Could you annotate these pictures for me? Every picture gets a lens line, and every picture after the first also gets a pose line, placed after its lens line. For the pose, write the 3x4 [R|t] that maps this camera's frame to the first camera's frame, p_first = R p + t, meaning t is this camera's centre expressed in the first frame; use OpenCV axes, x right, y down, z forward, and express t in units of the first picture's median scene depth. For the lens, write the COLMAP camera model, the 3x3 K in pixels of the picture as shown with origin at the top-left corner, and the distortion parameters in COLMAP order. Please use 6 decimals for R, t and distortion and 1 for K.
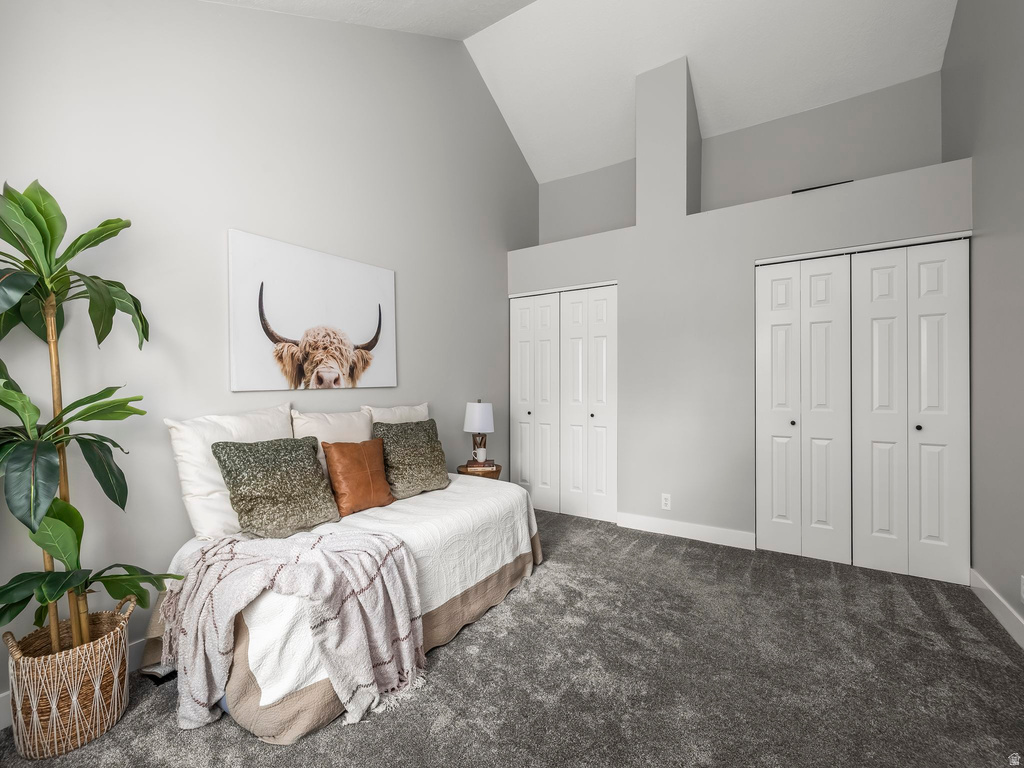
lens RADIAL K [[434.7, 0, 510.2], [0, 434.7, 384.9], [0, 0, 1]] dist [0.002680, 0.000926]
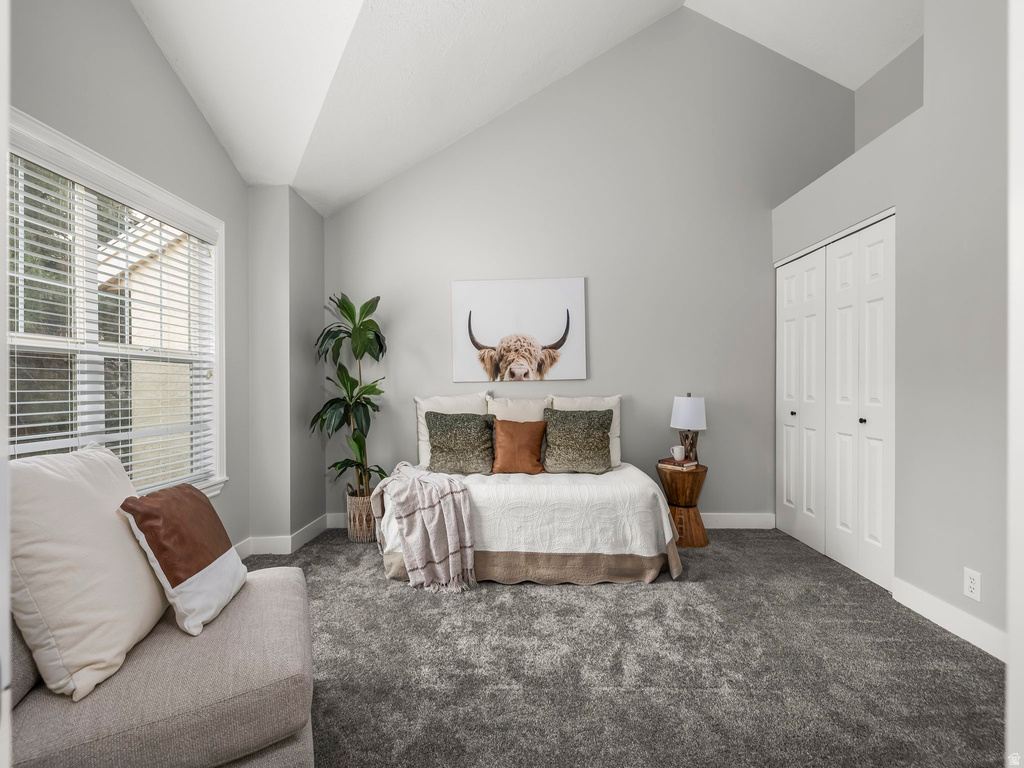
lens RADIAL K [[434.7, 0, 509.9], [0, 434.7, 385.4], [0, 0, 1]] dist [0.002680, 0.000926]
pose [[0.519651, 0.002661, -0.854374, 0.714657], [0.002933, 0.999984, 0.004899, 0.016722], [0.854373, -0.005052, 0.519635, 0.287842]]
